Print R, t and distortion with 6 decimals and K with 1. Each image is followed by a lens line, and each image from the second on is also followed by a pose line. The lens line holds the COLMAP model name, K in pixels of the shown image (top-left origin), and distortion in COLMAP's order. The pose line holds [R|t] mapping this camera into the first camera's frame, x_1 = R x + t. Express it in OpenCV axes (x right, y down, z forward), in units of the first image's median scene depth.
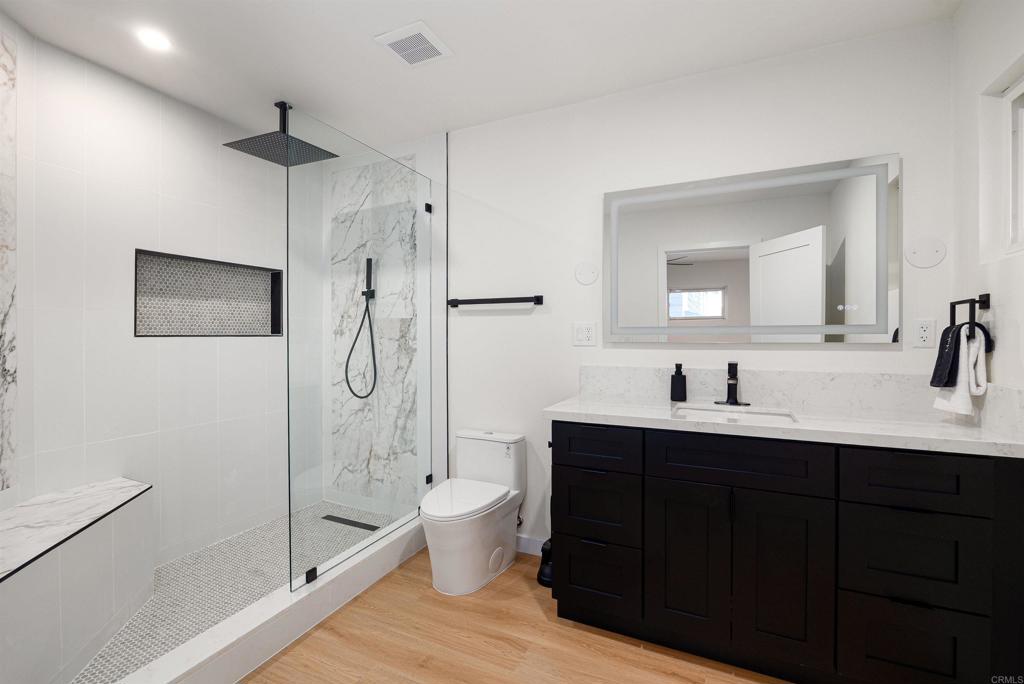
lens RADIAL K [[463.5, 0, 516.7], [0, 463.5, 339.9], [0, 0, 1]] dist [-0.012363, 0.000801]
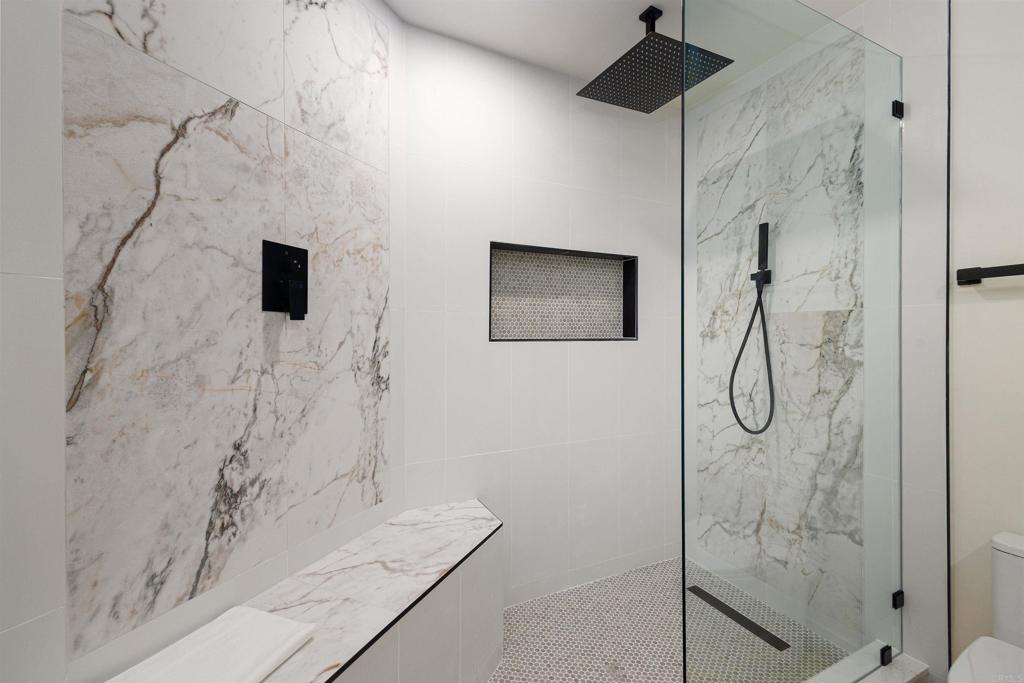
lens RADIAL K [[417.3, 0, 510.2], [0, 417.3, 339.1], [0, 0, 1]] dist [0.002039, 0.000457]
pose [[0.777732, 0.000052, -0.628596, -0.229686], [-0.003930, 0.999981, -0.004779, -0.005550], [0.628584, 0.006187, 0.777717, 0.311820]]
